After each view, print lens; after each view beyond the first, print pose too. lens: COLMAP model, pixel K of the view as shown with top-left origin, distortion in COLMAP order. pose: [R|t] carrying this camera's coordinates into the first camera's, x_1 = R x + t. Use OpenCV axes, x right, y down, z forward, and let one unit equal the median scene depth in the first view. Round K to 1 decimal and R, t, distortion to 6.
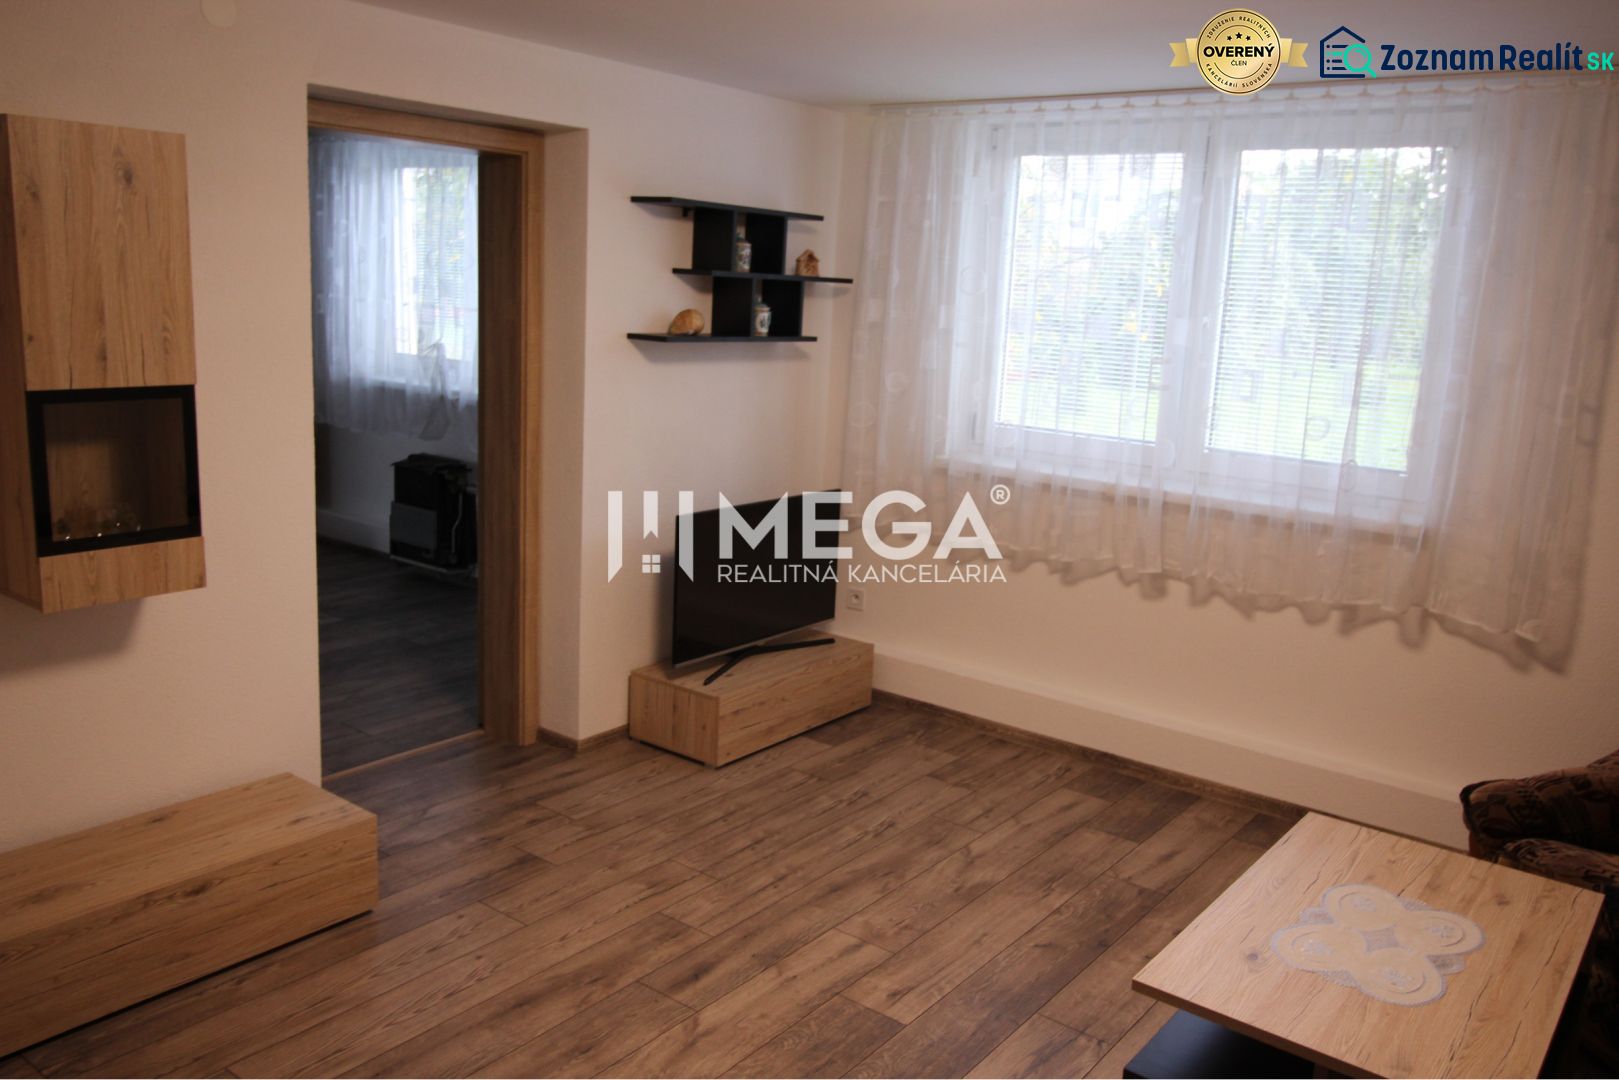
lens RADIAL K [[1275.2, 0, 809.6], [0, 1275.2, 540.2], [0, 0, 1]] dist [0.023455, -0.006623]
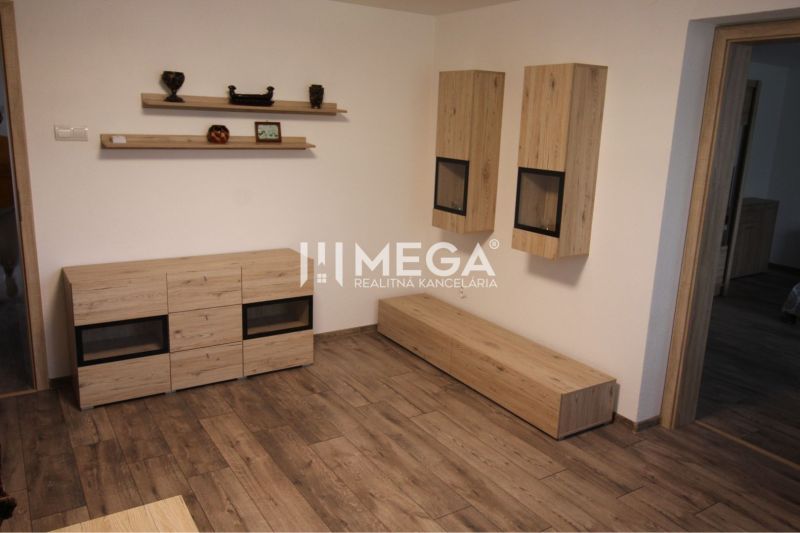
lens RADIAL K [[630.1, 0, 400.6], [0, 630.1, 263.5], [0, 0, 1]] dist [0.023455, -0.006623]
pose [[-0.327311, 0.166004, -0.930220, 0.657806], [-0.236481, 0.938728, 0.250731, -0.172174], [0.914847, 0.302046, -0.268000, 1.025602]]
